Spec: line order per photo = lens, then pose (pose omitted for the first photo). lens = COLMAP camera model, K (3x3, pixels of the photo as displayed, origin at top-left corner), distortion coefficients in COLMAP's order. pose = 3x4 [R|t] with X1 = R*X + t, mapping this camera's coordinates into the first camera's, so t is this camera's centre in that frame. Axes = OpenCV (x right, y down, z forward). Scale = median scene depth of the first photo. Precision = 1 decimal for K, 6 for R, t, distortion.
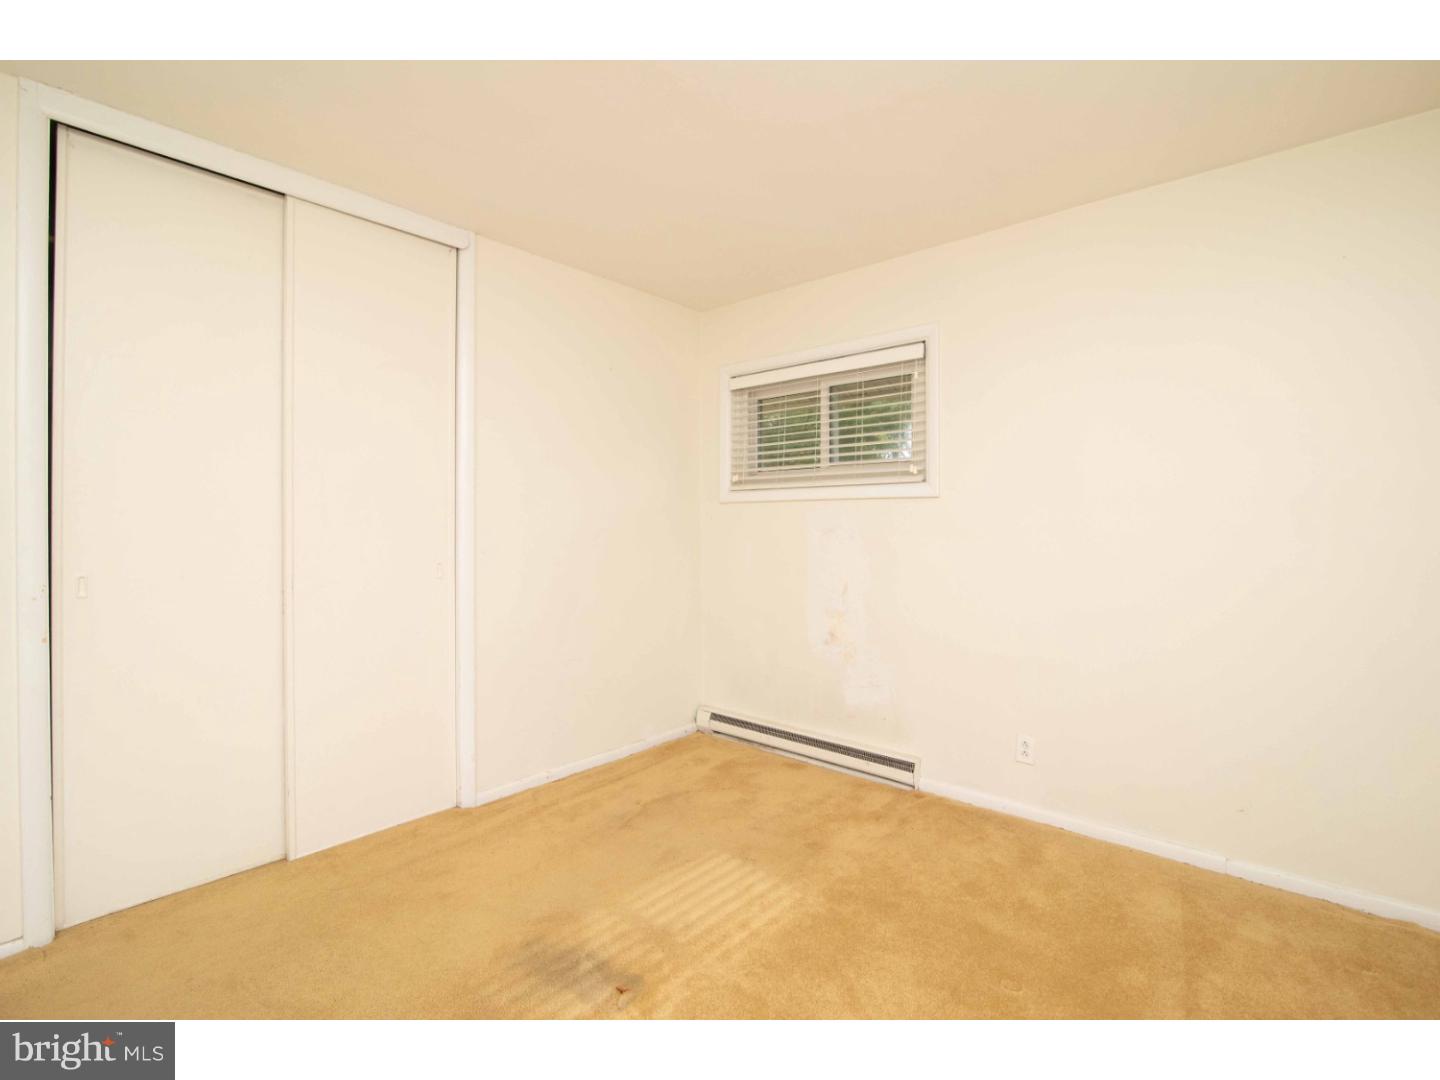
lens RADIAL K [[671.1, 0, 722.2], [0, 671.1, 512.0], [0, 0, 1]] dist [-0.001801, -0.000171]
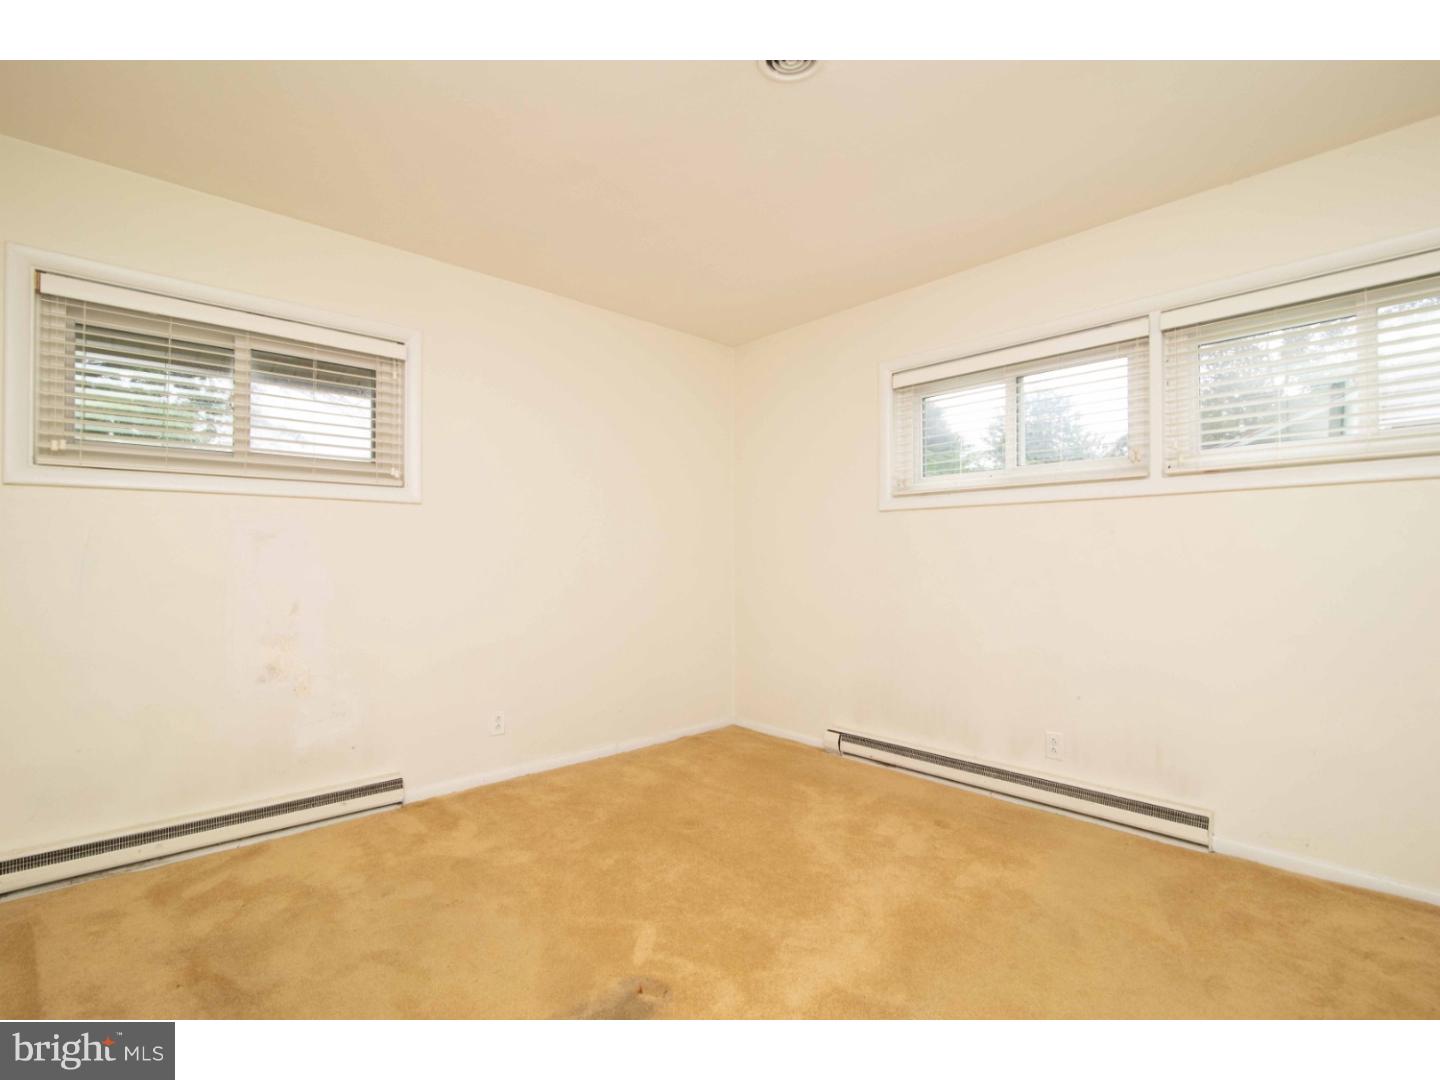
lens RADIAL K [[683.3, 0, 720.0], [0, 683.3, 540.0], [0, 0, 1]] dist [-0.003675, -0.000470]
pose [[0.103041, 0.020723, 0.994461, -0.622332], [-0.019602, 0.999631, -0.018800, 0.039845], [-0.994484, -0.017556, 0.103409, 0.430885]]
